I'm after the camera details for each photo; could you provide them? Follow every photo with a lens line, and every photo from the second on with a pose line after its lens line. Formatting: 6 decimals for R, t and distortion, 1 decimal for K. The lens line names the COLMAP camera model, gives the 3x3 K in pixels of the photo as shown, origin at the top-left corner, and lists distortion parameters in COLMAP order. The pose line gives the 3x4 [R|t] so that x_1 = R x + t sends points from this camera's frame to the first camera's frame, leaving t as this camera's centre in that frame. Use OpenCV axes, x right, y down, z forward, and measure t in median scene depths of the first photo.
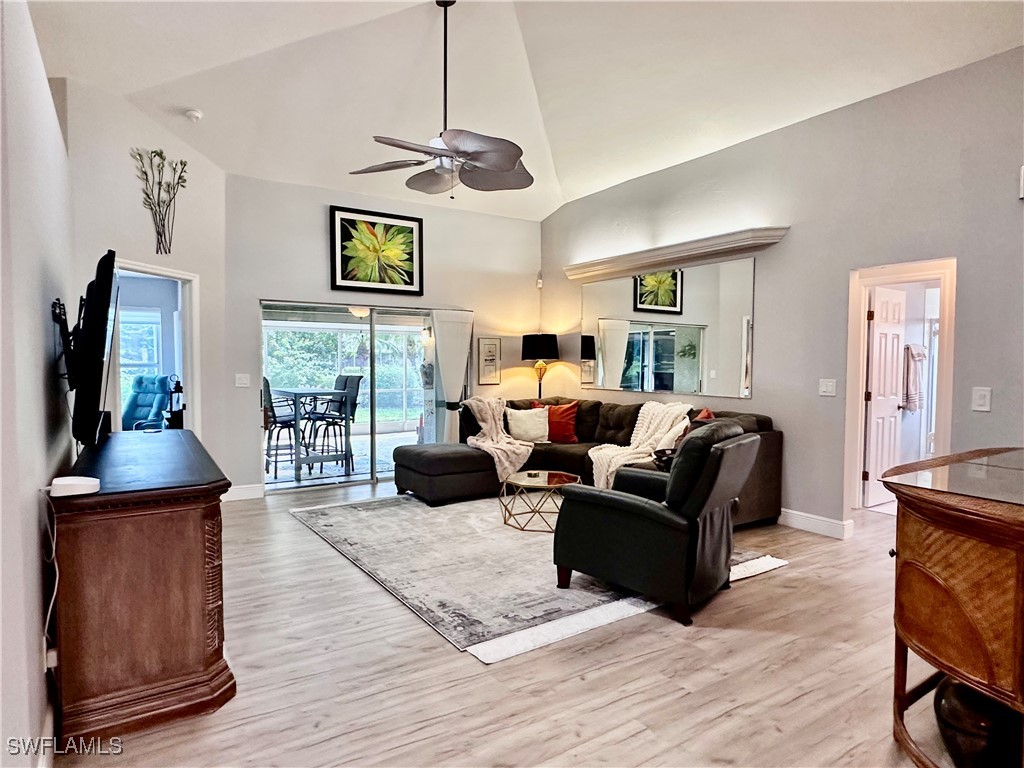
lens RADIAL K [[588.6, 0, 514.1], [0, 588.6, 382.9], [0, 0, 1]] dist [0.003979, 0.001939]
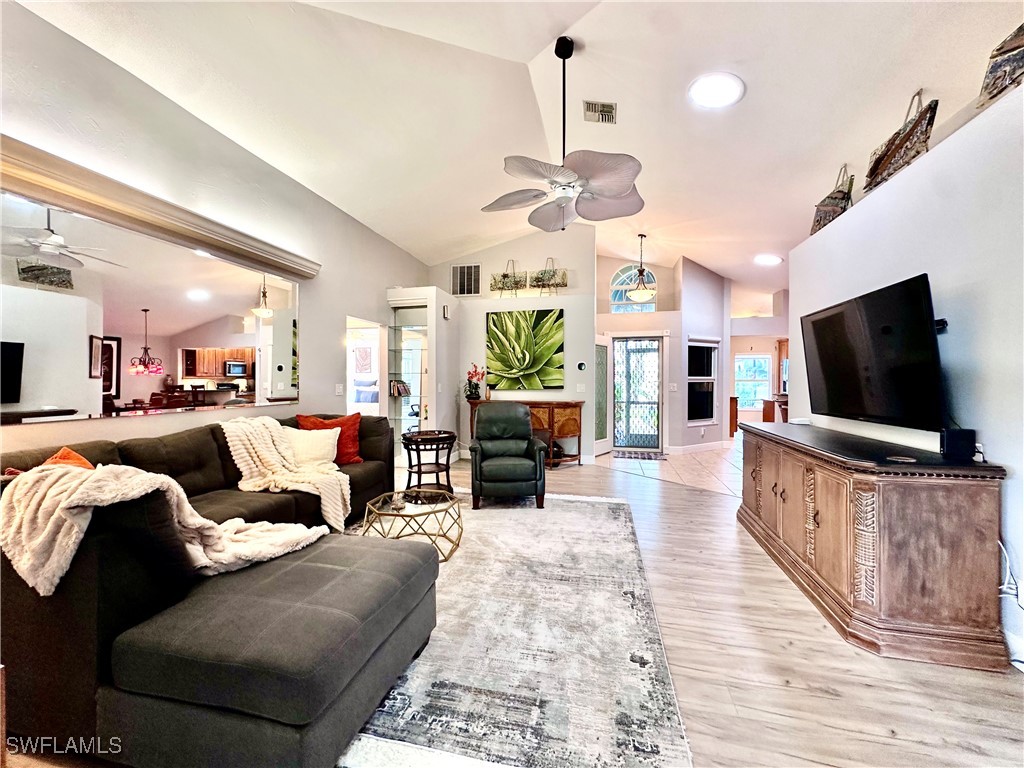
lens RADIAL K [[410.3, 0, 510.9], [0, 410.3, 381.7], [0, 0, 1]] dist [-0.006093, 0.000915]
pose [[-0.680190, -0.011080, 0.732952, -0.751684], [0.023309, 0.999053, 0.036734, -0.057486], [-0.732665, 0.042070, -0.679288, 1.955392]]
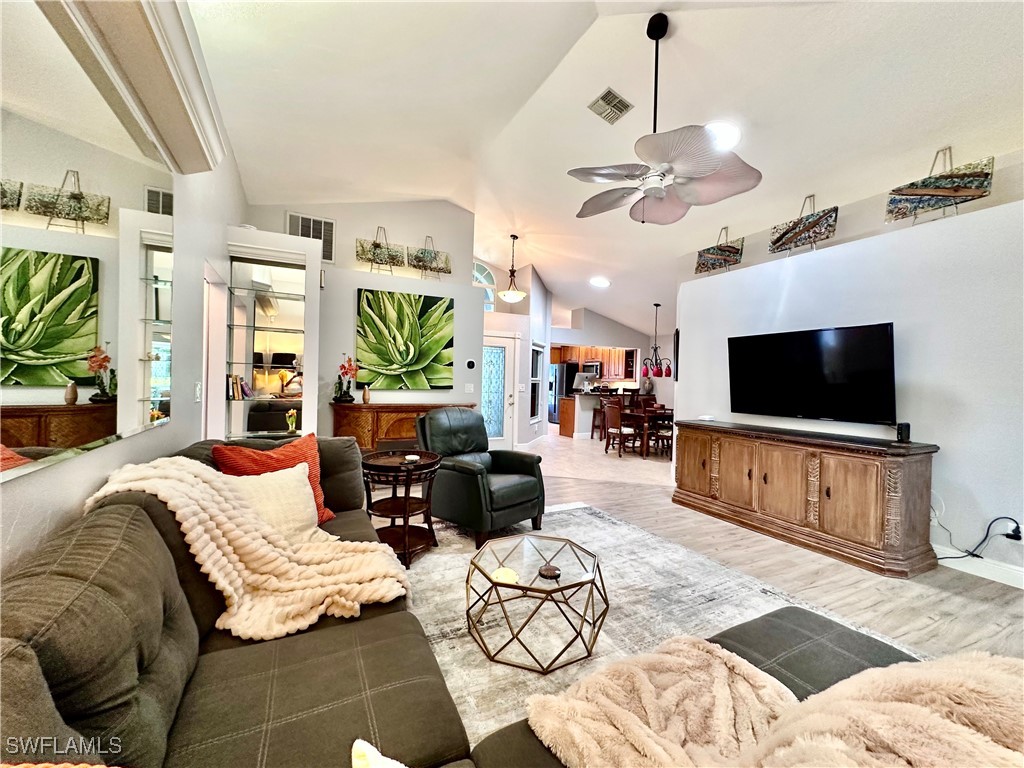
lens RADIAL K [[410.3, 0, 508.7], [0, 410.3, 382.9], [0, 0, 1]] dist [-0.006093, 0.000915]
pose [[-0.992116, -0.036144, 0.119994, 0.048088], [-0.030554, 0.998375, 0.048108, -0.062796], [-0.121538, 0.044063, -0.991608, 2.127521]]
